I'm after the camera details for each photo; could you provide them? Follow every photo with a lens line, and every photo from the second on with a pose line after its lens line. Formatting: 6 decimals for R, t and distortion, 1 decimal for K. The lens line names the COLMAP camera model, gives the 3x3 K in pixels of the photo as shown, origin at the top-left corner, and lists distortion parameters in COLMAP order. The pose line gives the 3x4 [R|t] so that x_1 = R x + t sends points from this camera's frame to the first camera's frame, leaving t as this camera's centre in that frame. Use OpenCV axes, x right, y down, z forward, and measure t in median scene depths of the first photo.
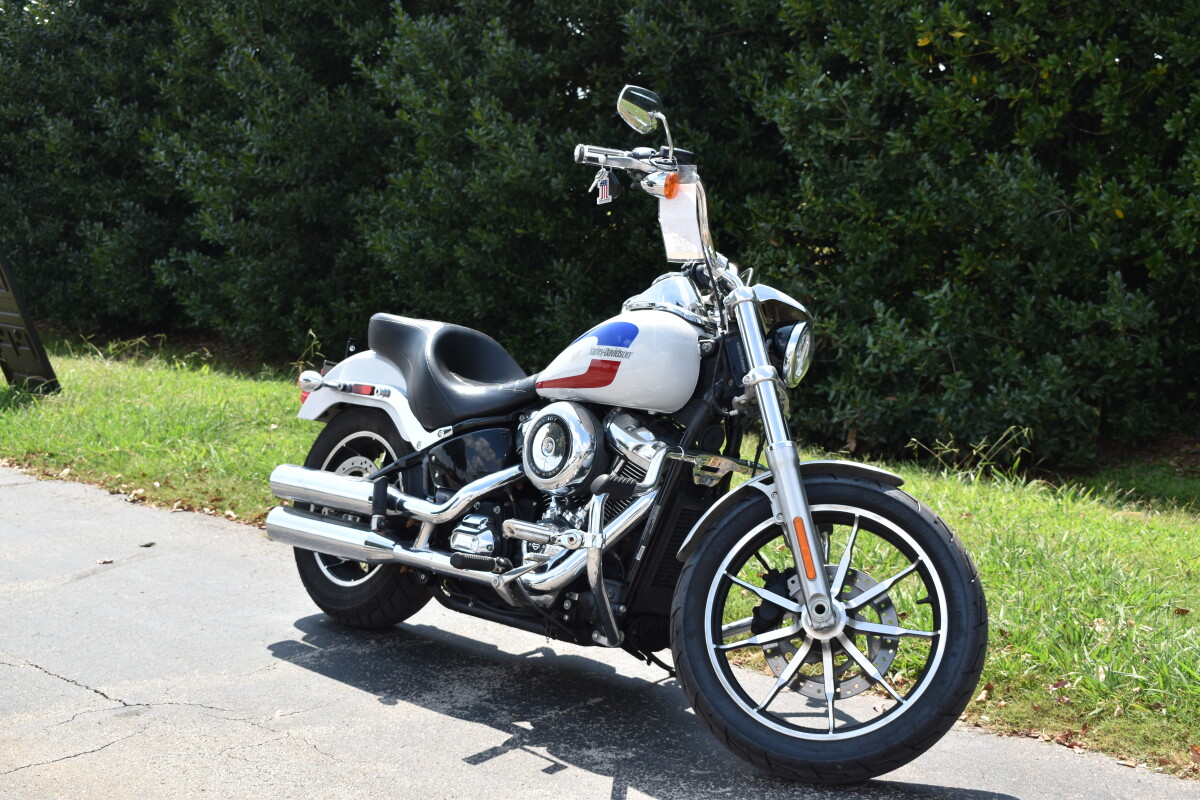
lens RADIAL K [[1749.1, 0, 600.1], [0, 1749.1, 400.3], [0, 0, 1]] dist [-0.051750, 0.000000]
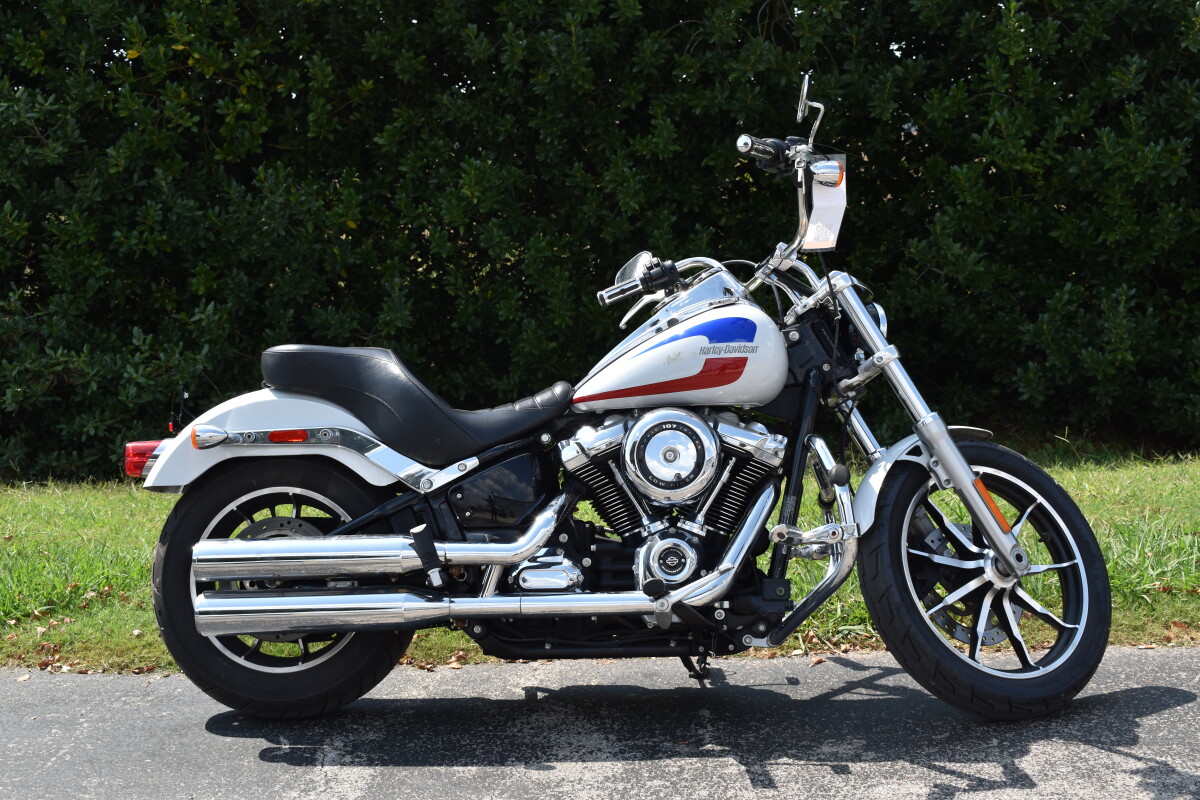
lens RADIAL K [[1749.1, 0, 600.7], [0, 1749.1, 400.0], [0, 0, 1]] dist [-0.051750, 0.000000]
pose [[0.722344, -0.102785, 0.683853, -0.608548], [0.115348, 0.992947, 0.027402, -0.029214], [-0.681846, 0.059087, 0.729105, 0.290297]]
